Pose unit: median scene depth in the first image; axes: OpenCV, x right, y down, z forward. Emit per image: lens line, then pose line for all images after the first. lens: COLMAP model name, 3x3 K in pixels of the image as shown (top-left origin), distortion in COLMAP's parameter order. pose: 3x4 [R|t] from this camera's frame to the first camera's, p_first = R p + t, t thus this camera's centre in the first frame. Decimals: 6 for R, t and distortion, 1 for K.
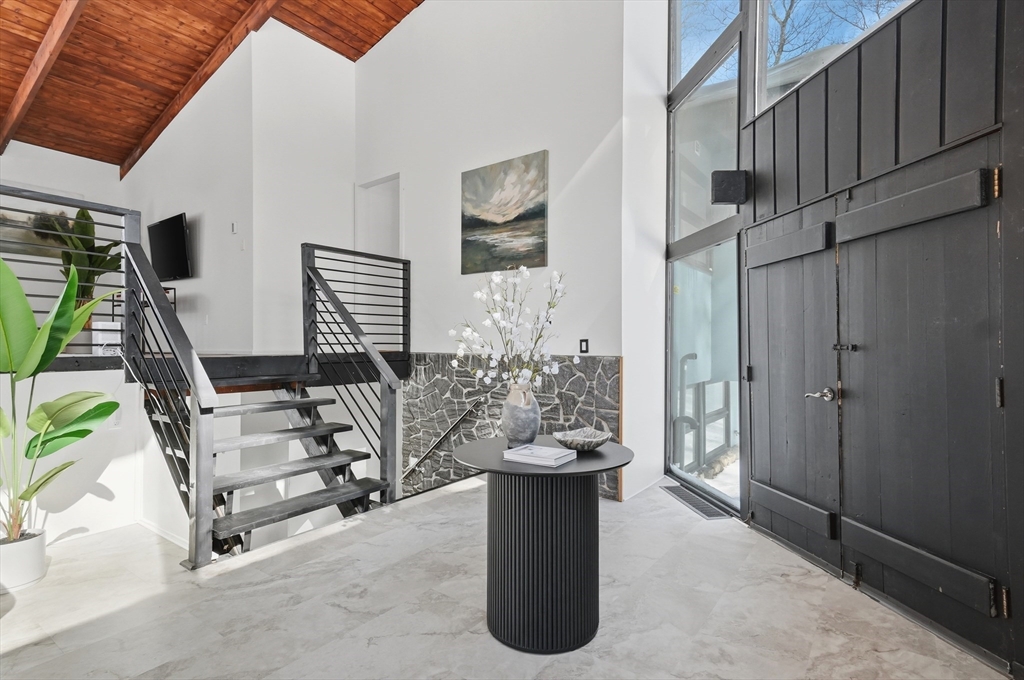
lens RADIAL K [[496.5, 0, 517.2], [0, 496.5, 341.8], [0, 0, 1]] dist [0.018132, 0.004357]
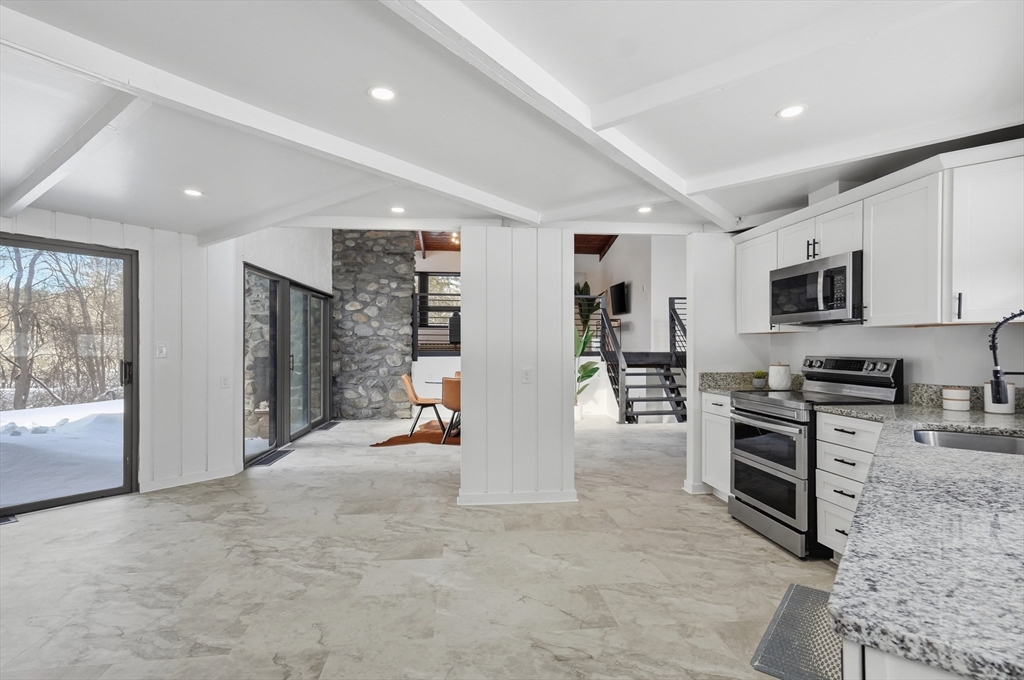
lens RADIAL K [[496.5, 0, 516.9], [0, 496.5, 348.6], [0, 0, 1]] dist [0.018132, 0.004357]
pose [[0.671487, -0.001882, -0.741014, 0.854026], [0.006807, 0.999970, 0.003629, -0.000077], [0.740985, -0.007481, 0.671480, -1.076347]]
